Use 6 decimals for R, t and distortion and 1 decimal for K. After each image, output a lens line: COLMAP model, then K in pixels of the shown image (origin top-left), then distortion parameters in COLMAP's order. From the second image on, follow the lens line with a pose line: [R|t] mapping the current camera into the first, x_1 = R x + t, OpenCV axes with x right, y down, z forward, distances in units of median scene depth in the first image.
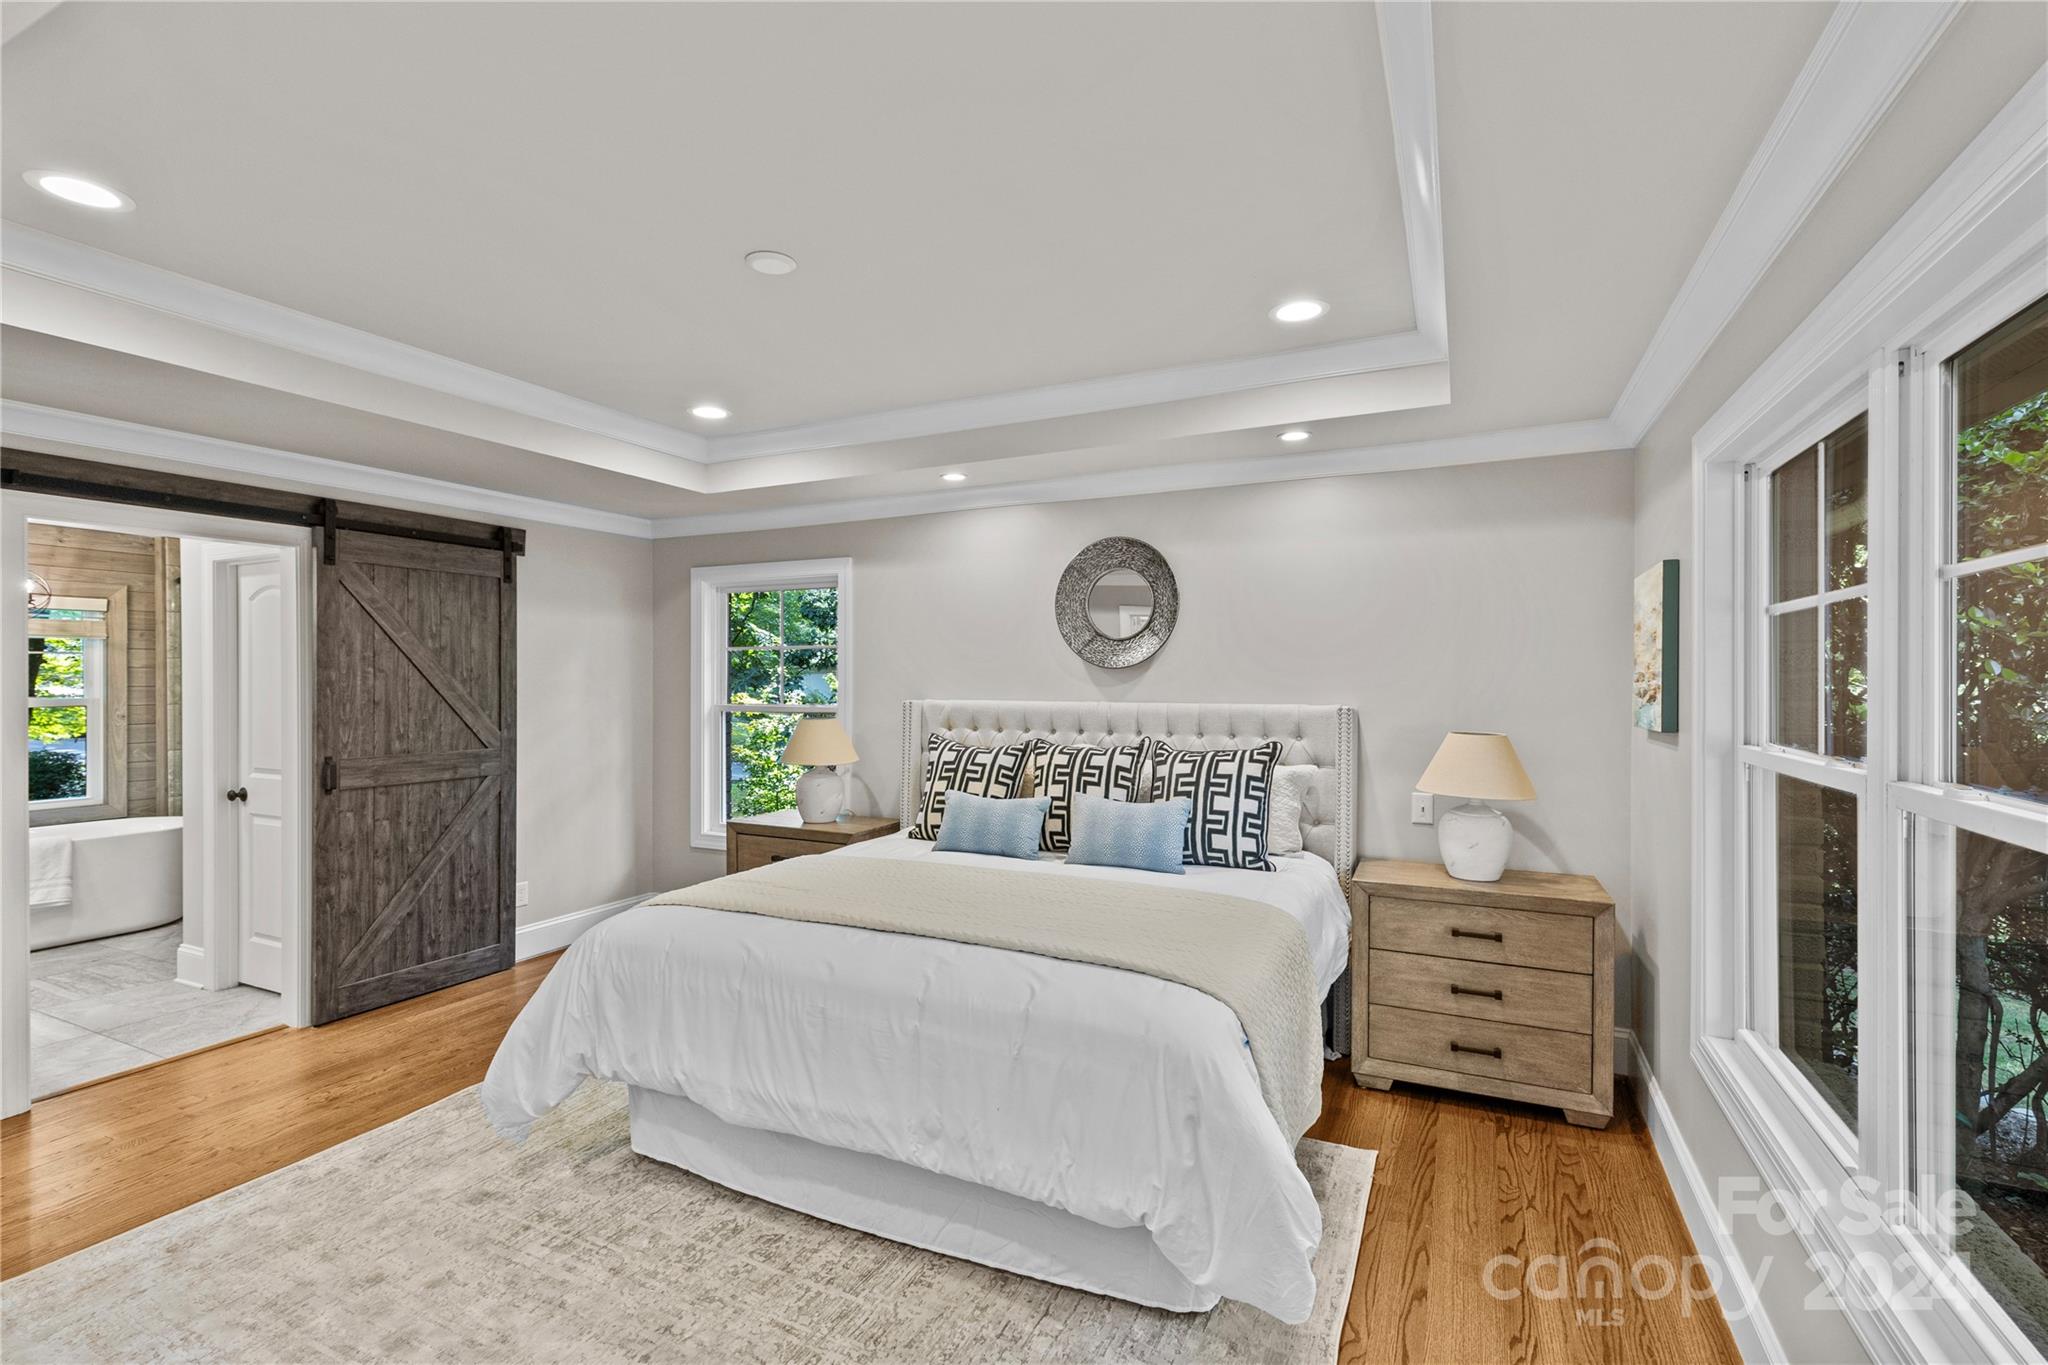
lens RADIAL K [[919.8, 0, 1024.0], [0, 919.8, 682.5], [0, 0, 1]] dist [-0.050443, 0.000034]
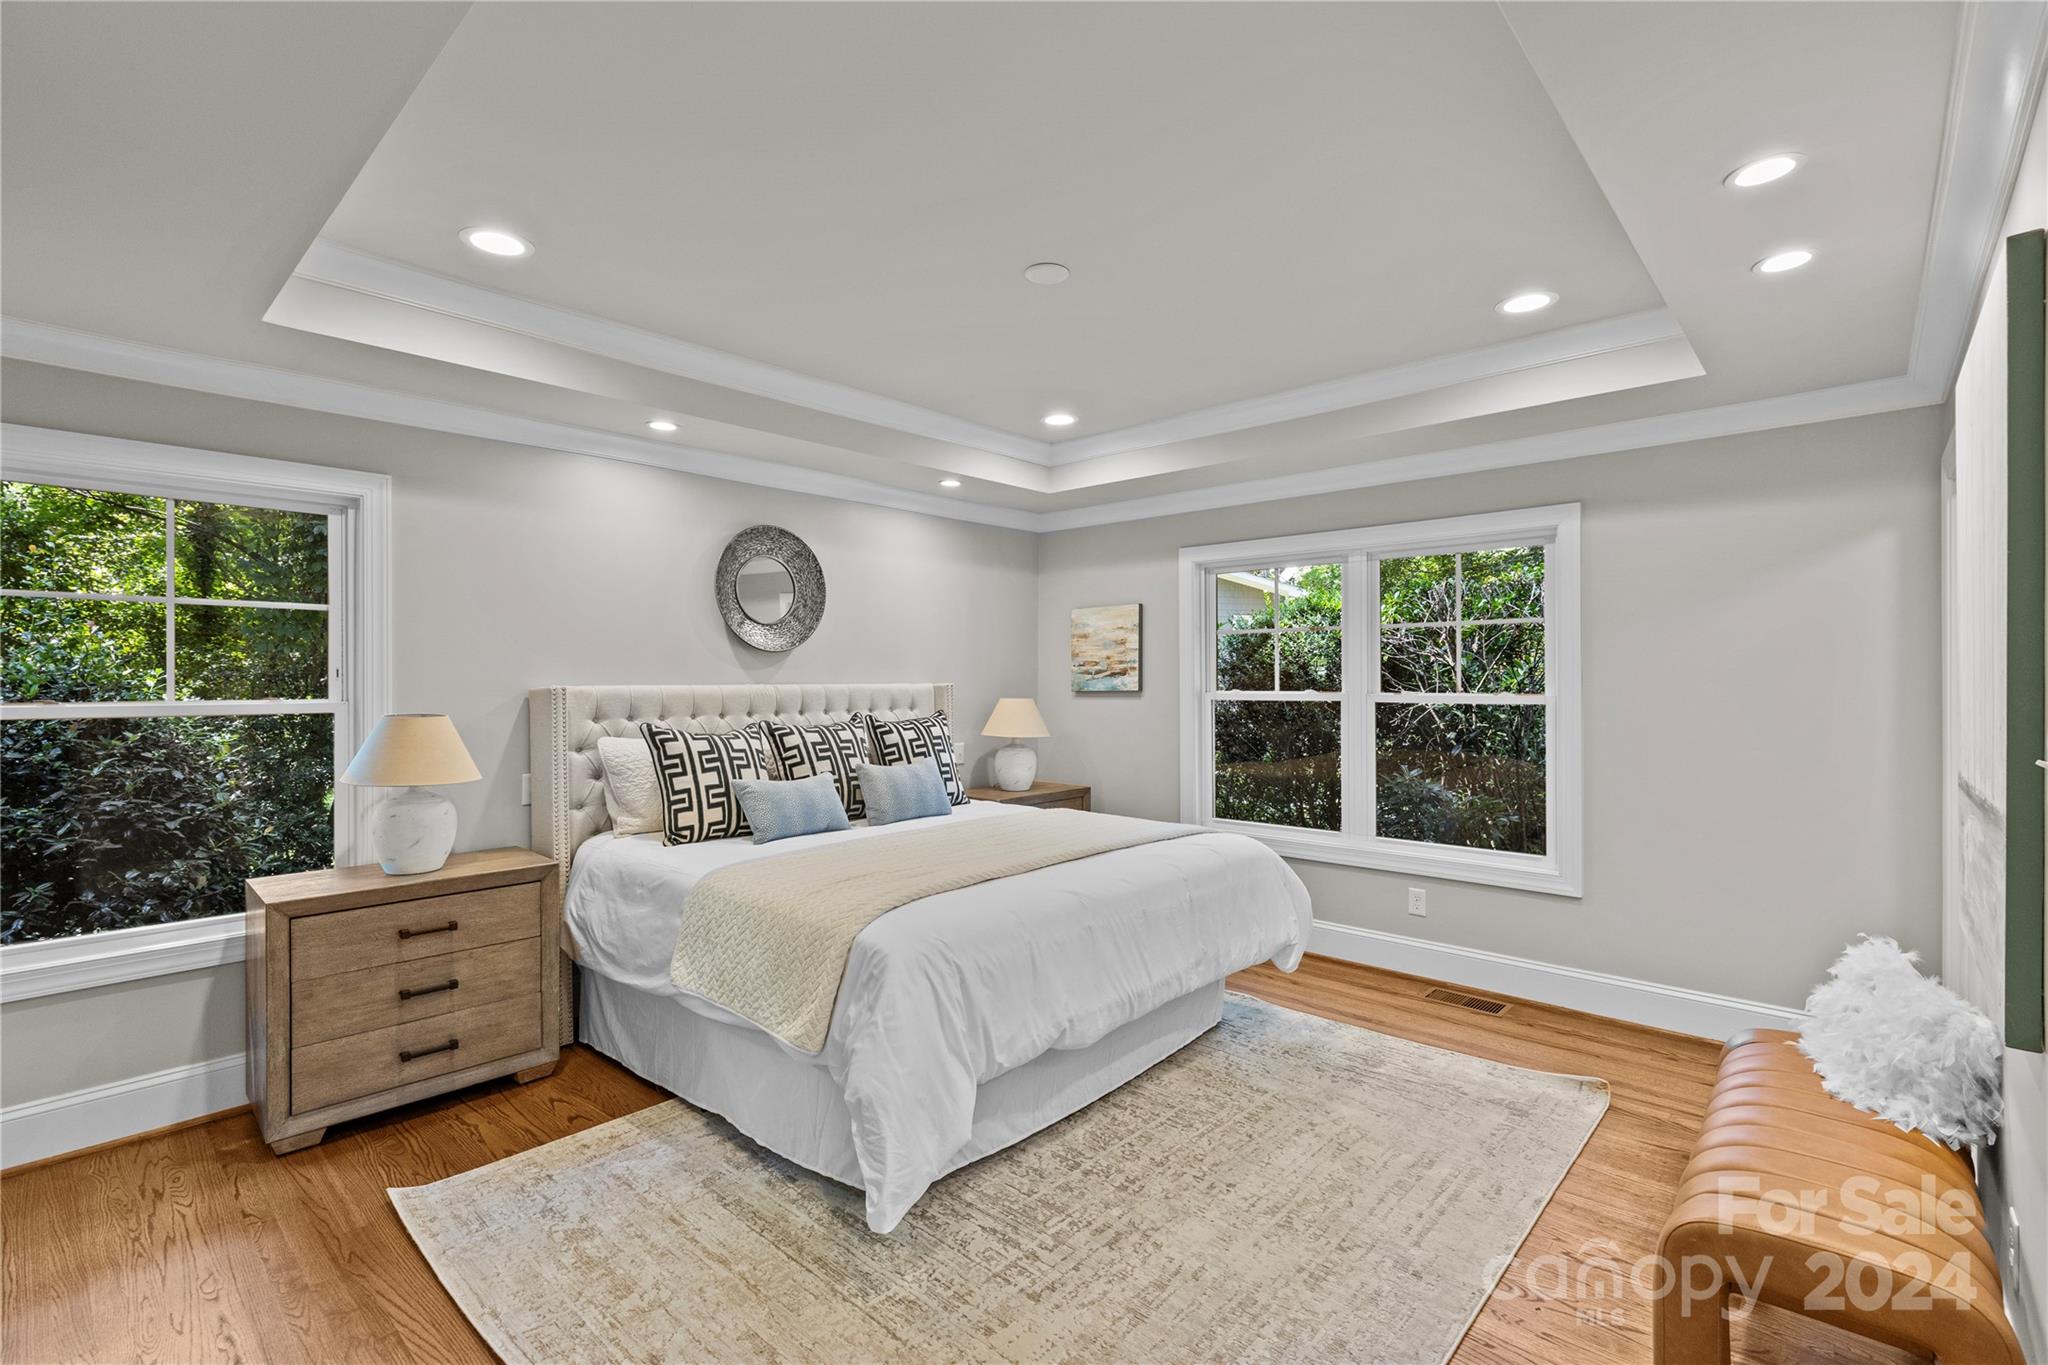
lens RADIAL K [[925.5, 0, 1024.0], [0, 925.5, 682.5], [0, 0, 1]] dist [0.006245, 0.000305]
pose [[0.297466, -0.019491, 0.954533, -0.830377], [-0.002551, 0.999772, 0.021210, -0.003443], [-0.954729, -0.008744, 0.297348, 0.409855]]
